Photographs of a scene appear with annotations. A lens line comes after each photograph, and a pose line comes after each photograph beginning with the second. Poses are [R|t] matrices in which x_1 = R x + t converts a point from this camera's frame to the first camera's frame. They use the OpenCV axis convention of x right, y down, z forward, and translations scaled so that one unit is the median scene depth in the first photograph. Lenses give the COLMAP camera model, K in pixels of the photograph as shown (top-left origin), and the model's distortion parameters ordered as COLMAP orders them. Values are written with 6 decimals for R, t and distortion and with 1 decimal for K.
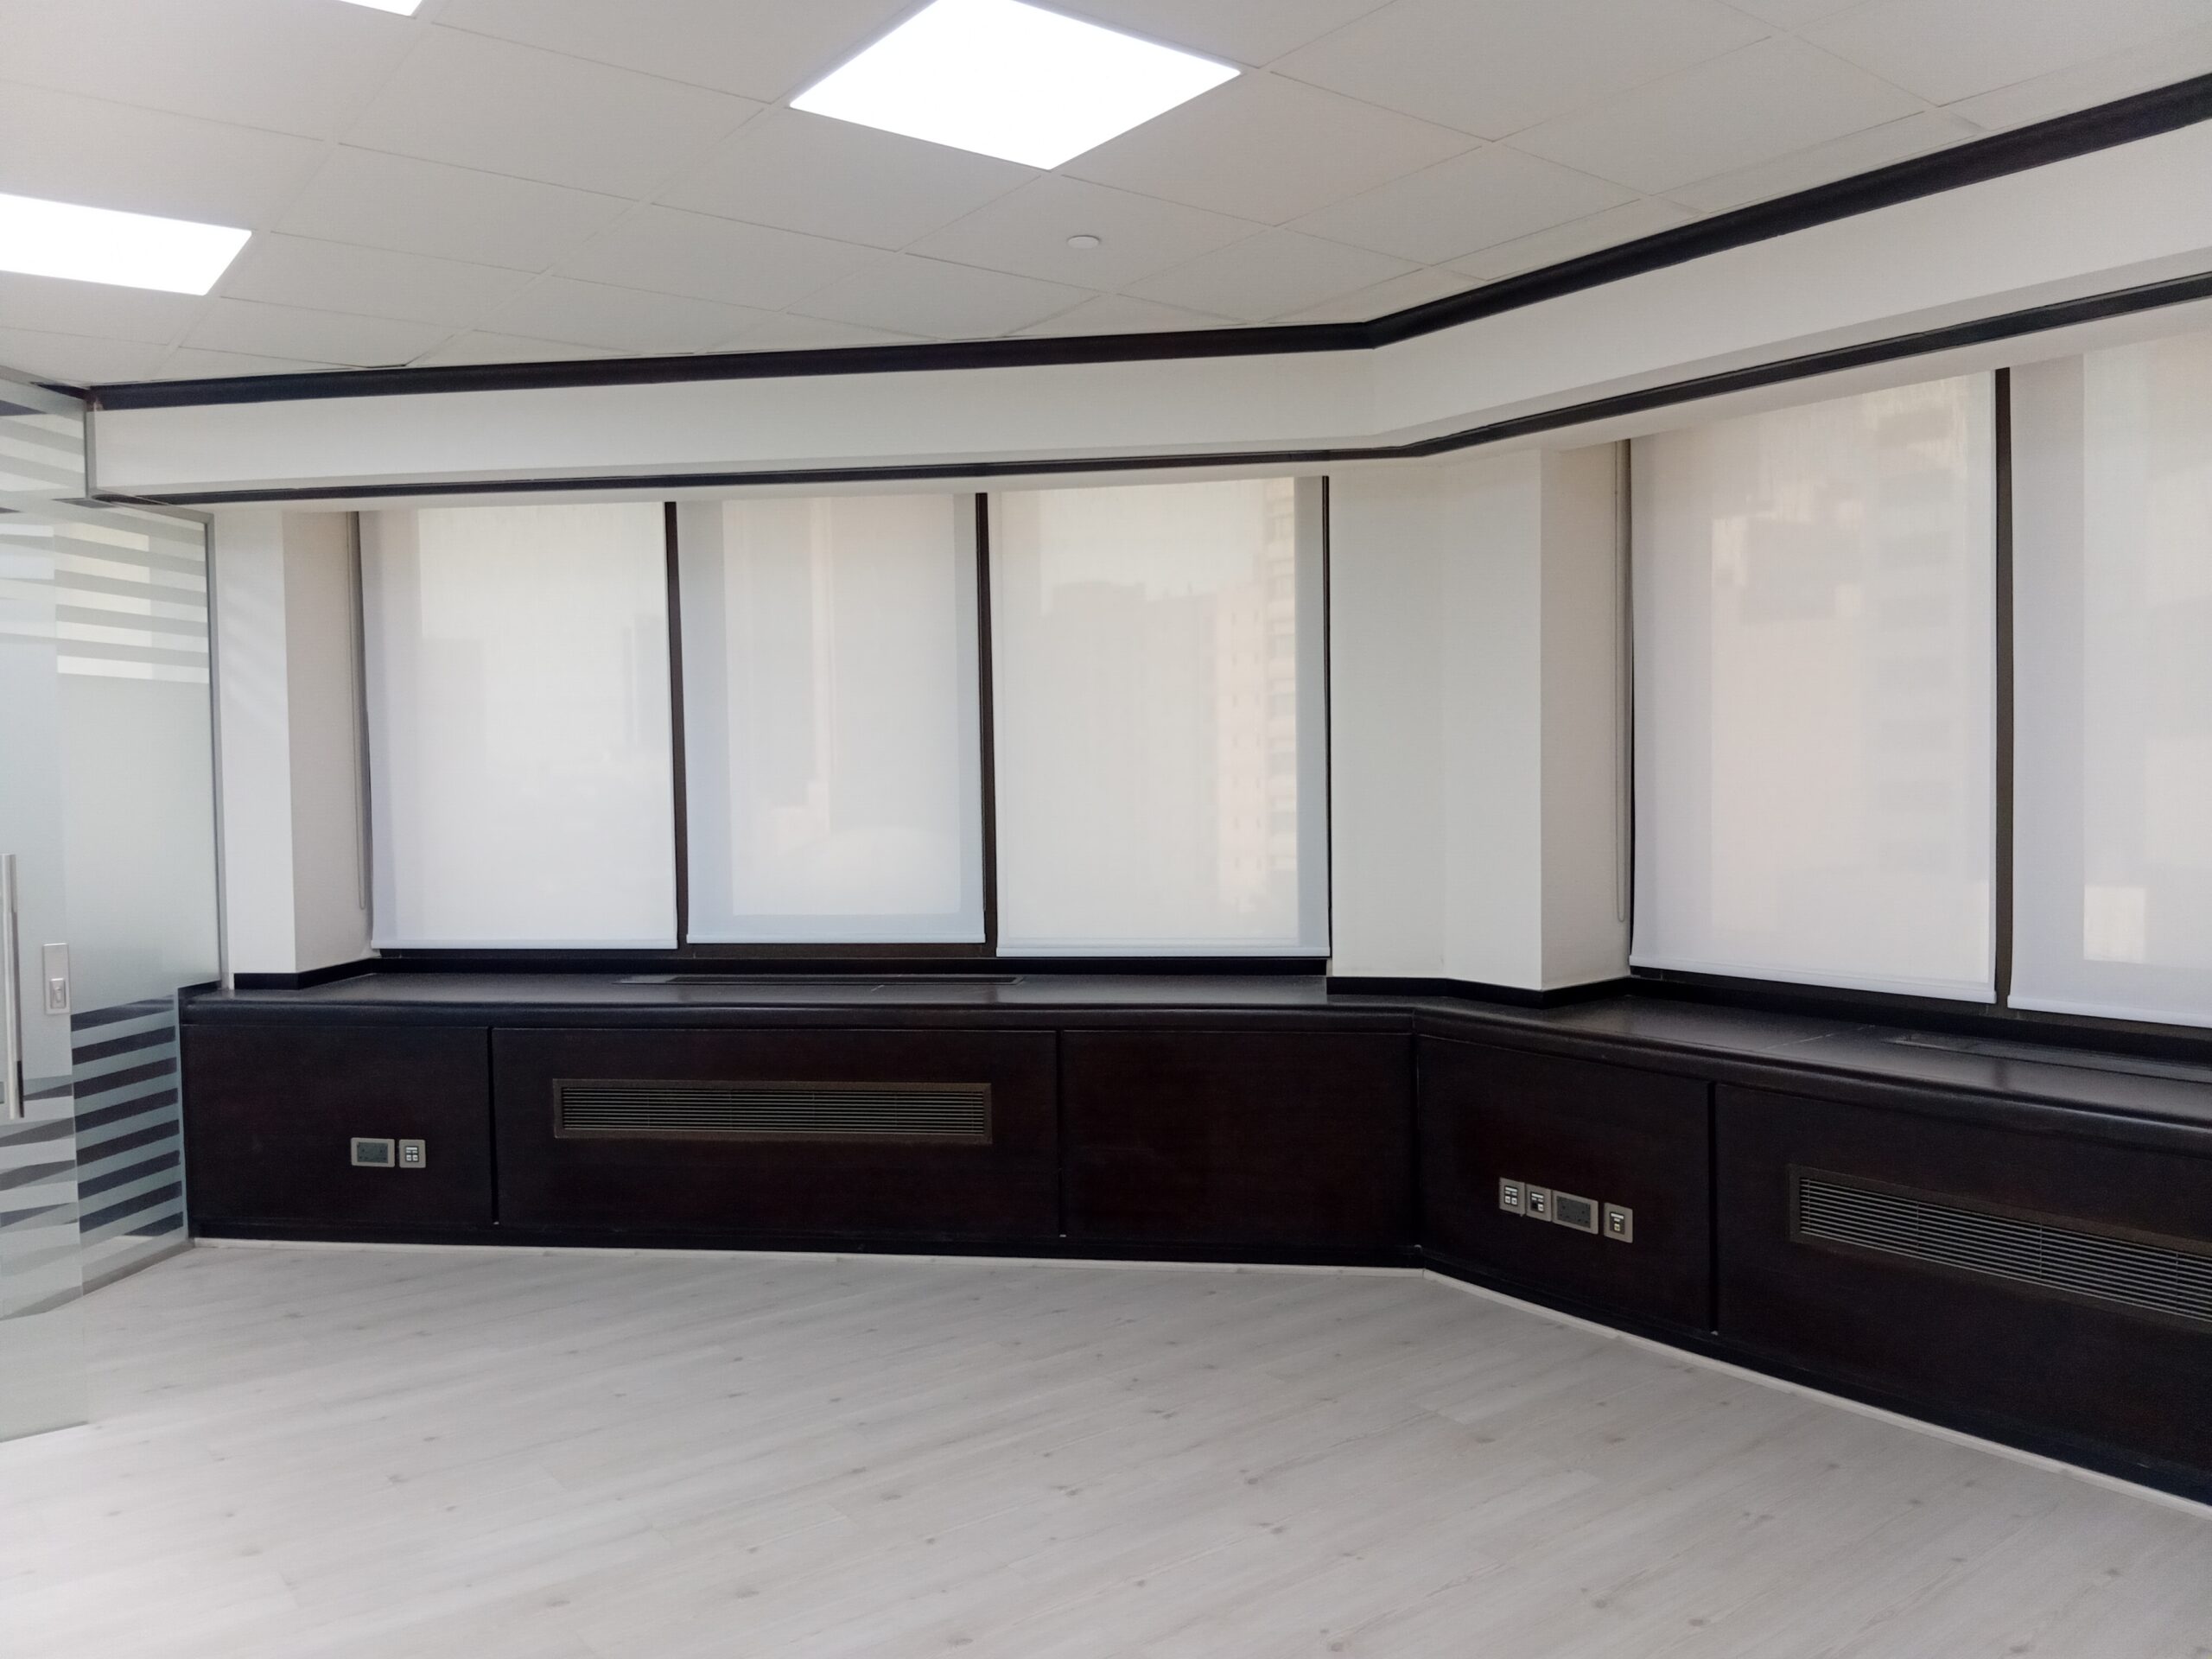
lens RADIAL K [[1673.9, 0, 1093.6], [0, 1673.9, 820.2], [0, 0, 1]] dist [0.050247, -0.011992]
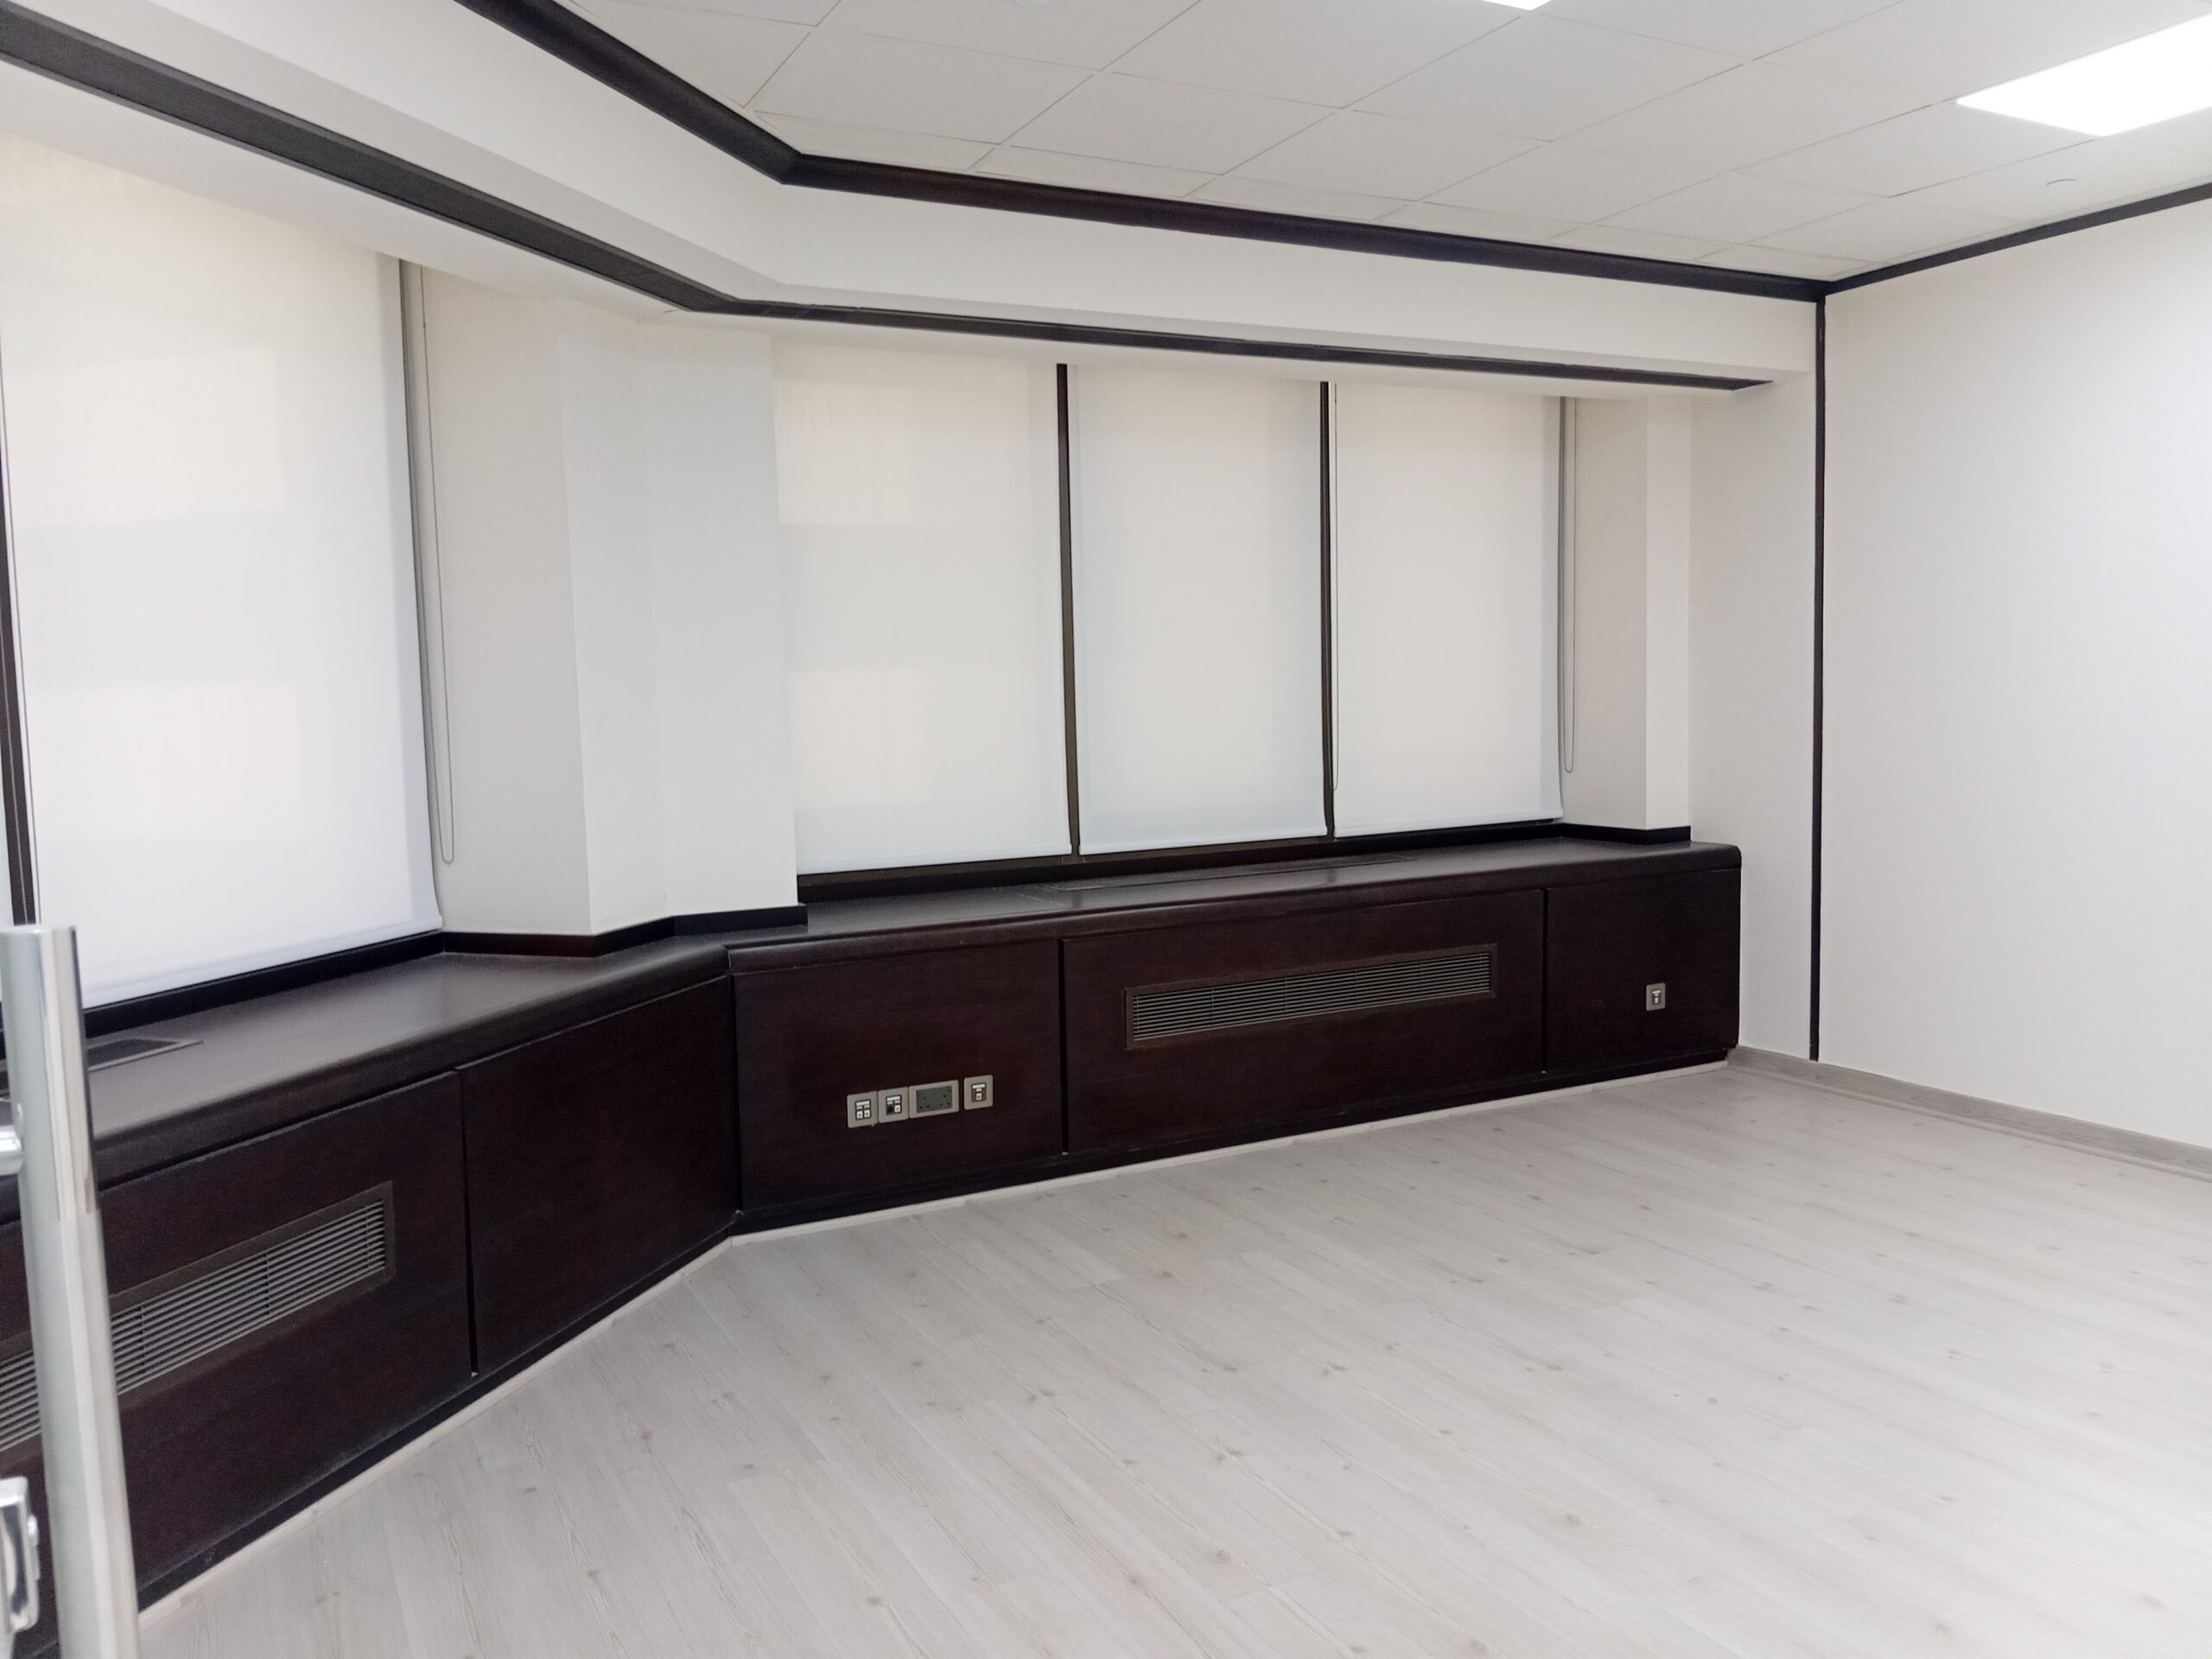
lens RADIAL K [[1673.9, 0, 1092.6], [0, 1673.9, 819.4], [0, 0, 1]] dist [0.050247, -0.011992]
pose [[0.167734, -0.066456, 0.983590, -0.713456], [0.057557, 0.996684, 0.057525, 0.008094], [-0.984151, 0.046964, 0.171003, 0.736348]]
